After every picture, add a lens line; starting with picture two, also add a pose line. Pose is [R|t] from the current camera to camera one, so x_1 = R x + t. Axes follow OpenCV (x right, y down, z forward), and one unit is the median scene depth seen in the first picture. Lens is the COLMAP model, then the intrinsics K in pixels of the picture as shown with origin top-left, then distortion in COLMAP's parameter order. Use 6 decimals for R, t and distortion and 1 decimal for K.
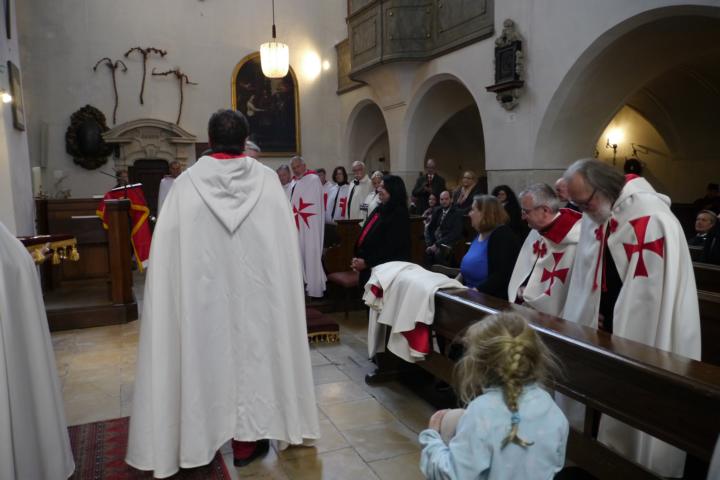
lens RADIAL K [[571.4, 0, 367.8], [0, 571.4, 231.1], [0, 0, 1]] dist [-0.043858, 0.016659]
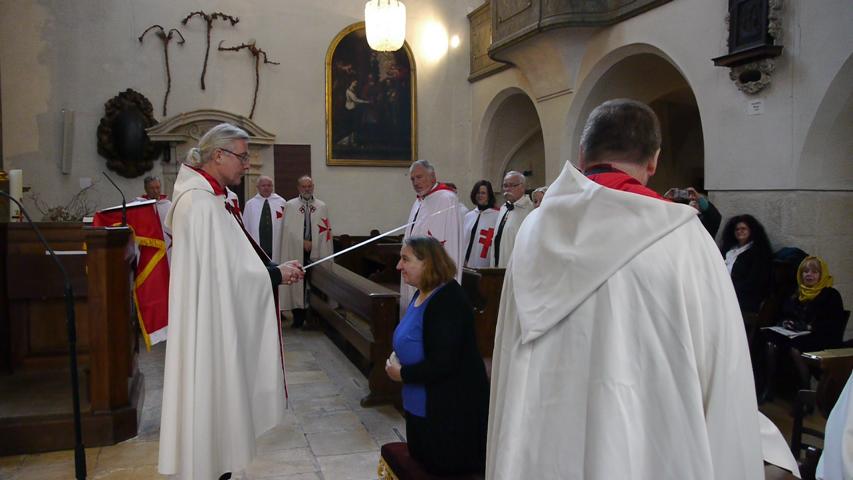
lens RADIAL K [[683.9, 0, 427.5], [0, 683.9, 235.0], [0, 0, 1]] dist [0.010205, -0.018434]
pose [[0.995132, 0.026537, -0.094913, -0.024111], [-0.029821, 0.998999, -0.033346, -0.017901], [0.093933, 0.036014, 0.994927, 0.173594]]
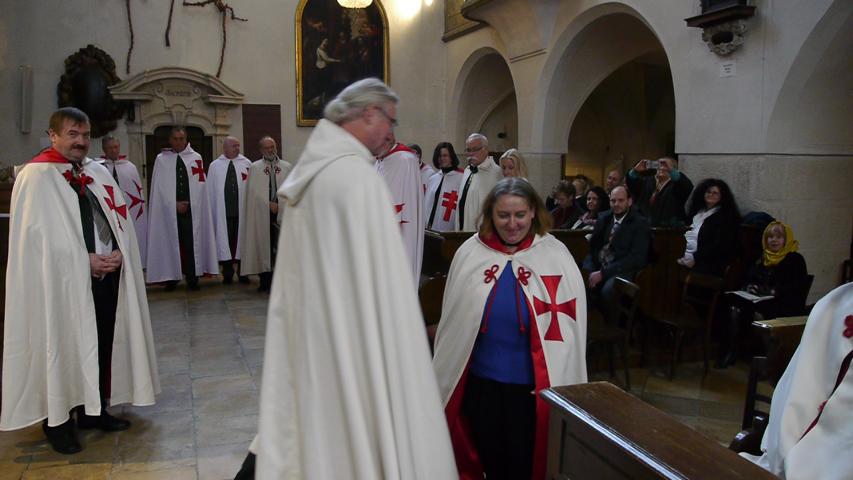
lens RADIAL K [[683.9, 0, 425.3], [0, 683.9, 233.1], [0, 0, 1]] dist [0.010205, -0.018434]
pose [[0.997163, 0.034150, -0.067081, -0.013535], [-0.033014, 0.999293, 0.017962, -0.019115], [0.067647, -0.015697, 0.997586, 0.183924]]
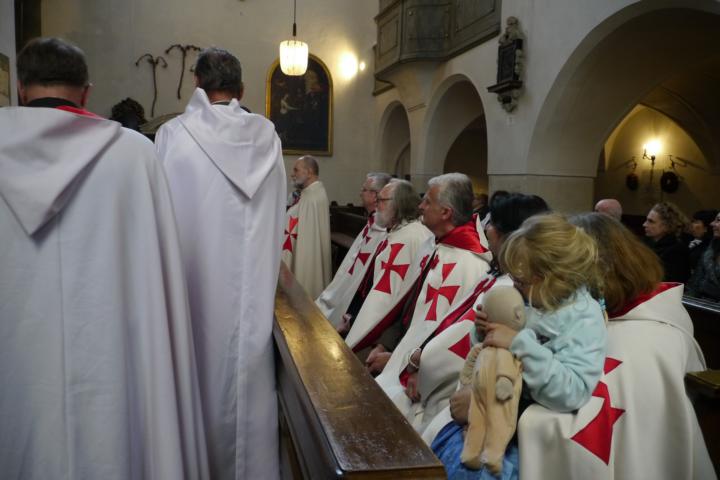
lens RADIAL K [[571.4, 0, 365.7], [0, 571.4, 232.4], [0, 0, 1]] dist [-0.043858, 0.016659]
pose [[0.986438, 0.061224, -0.152285, 0.131692], [-0.062545, 0.998035, -0.003889, 0.005445], [0.151748, 0.013361, 0.988329, 0.020073]]
